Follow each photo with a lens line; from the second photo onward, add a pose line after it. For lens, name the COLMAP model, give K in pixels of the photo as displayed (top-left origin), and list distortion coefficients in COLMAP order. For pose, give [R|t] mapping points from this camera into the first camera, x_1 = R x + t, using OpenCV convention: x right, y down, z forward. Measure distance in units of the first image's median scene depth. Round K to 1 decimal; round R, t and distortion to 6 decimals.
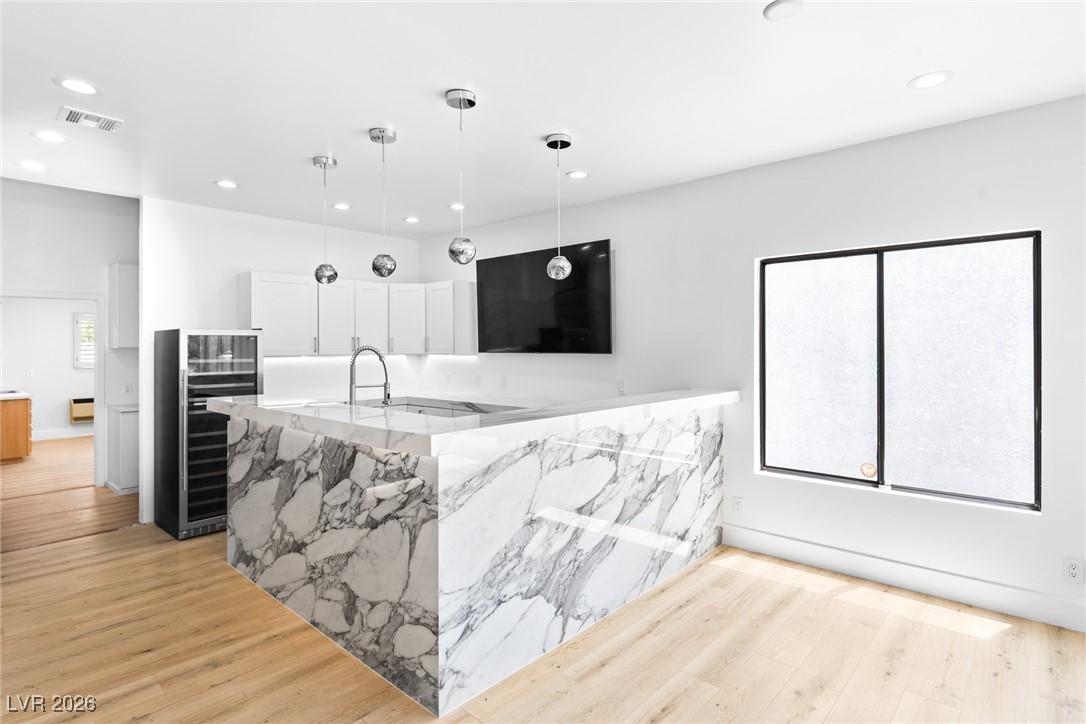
lens RADIAL K [[552.8, 0, 547.0], [0, 552.8, 353.6], [0, 0, 1]] dist [-0.001284, 0.000209]
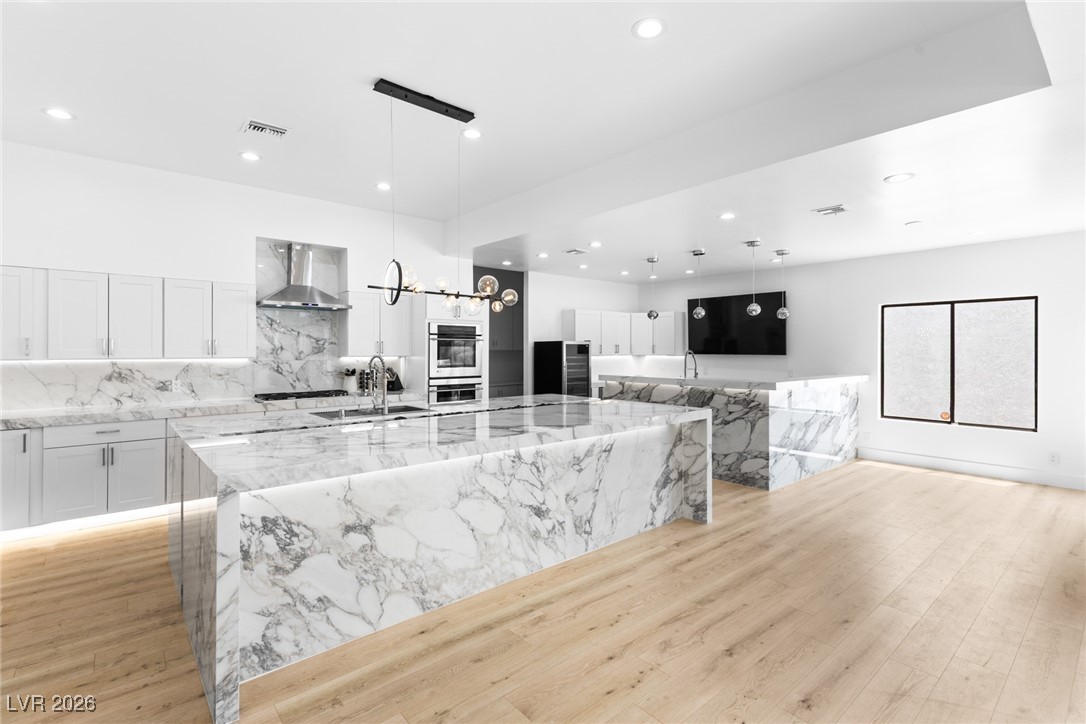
lens RADIAL K [[504.3, 0, 539.8], [0, 504.3, 356.1], [0, 0, 1]] dist [-0.000922, -0.000562]
pose [[0.990481, 0.006616, -0.137490, -0.598743], [-0.006928, 0.999974, -0.001791, 0.015139], [0.137474, 0.002727, 0.990502, -0.968344]]
